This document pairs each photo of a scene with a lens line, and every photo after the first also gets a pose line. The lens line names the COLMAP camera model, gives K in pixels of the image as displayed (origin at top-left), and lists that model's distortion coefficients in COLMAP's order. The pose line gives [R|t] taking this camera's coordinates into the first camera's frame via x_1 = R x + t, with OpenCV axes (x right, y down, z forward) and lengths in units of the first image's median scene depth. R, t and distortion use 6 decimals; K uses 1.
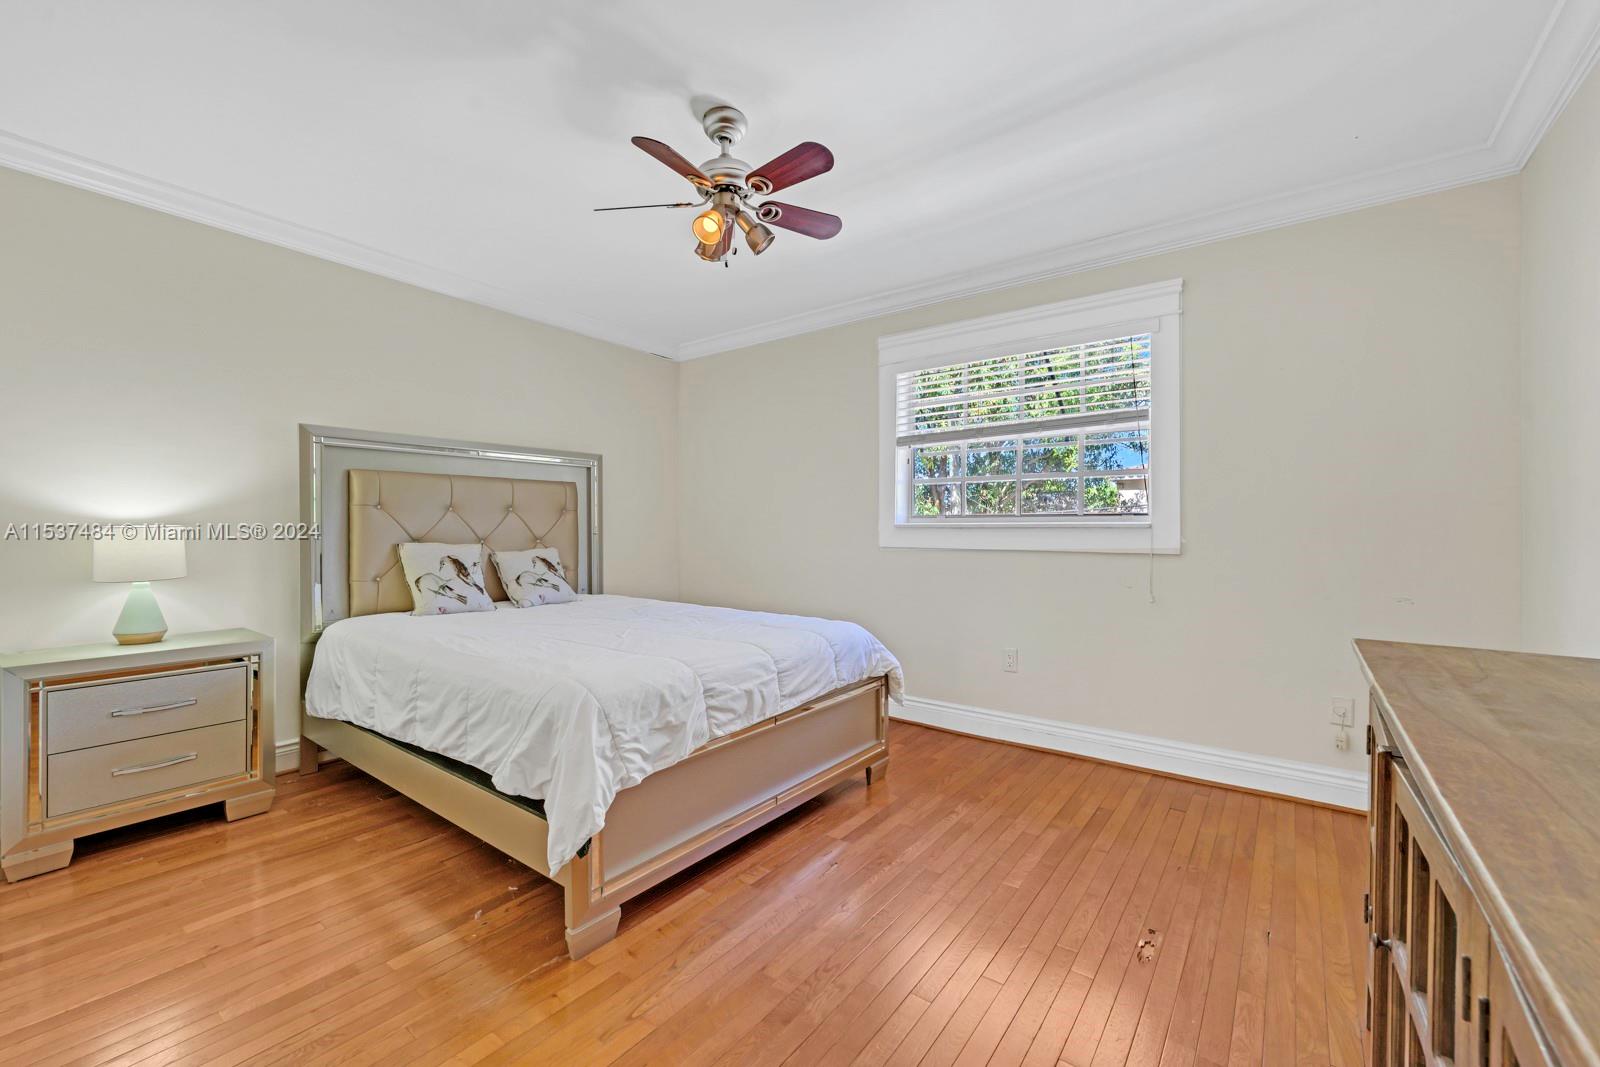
lens RADIAL K [[647.9, 0, 803.2], [0, 647.9, 535.4], [0, 0, 1]] dist [-0.002155, -0.000829]
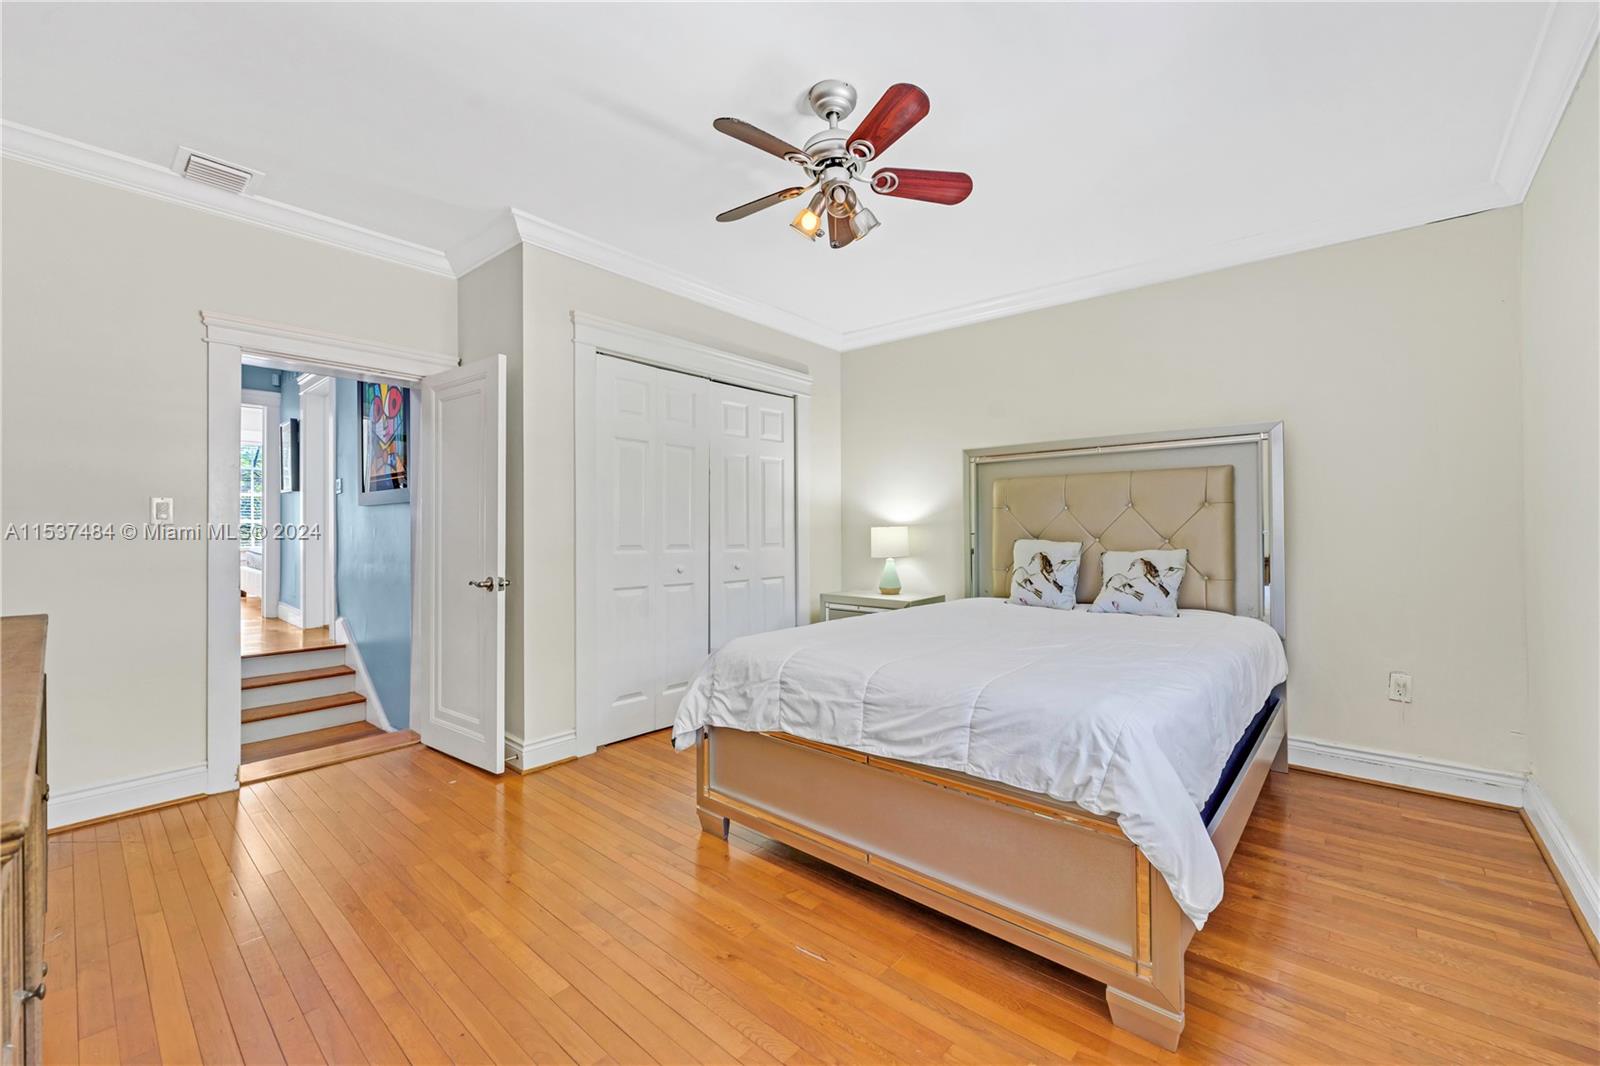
lens RADIAL K [[647.9, 0, 803.7], [0, 647.9, 528.5], [0, 0, 1]] dist [-0.002155, -0.000829]
pose [[-0.076721, -0.001737, -0.997051, 0.762192], [-0.006066, 0.999981, -0.001275, -0.006148], [0.997034, 0.005950, -0.076730, 0.953506]]
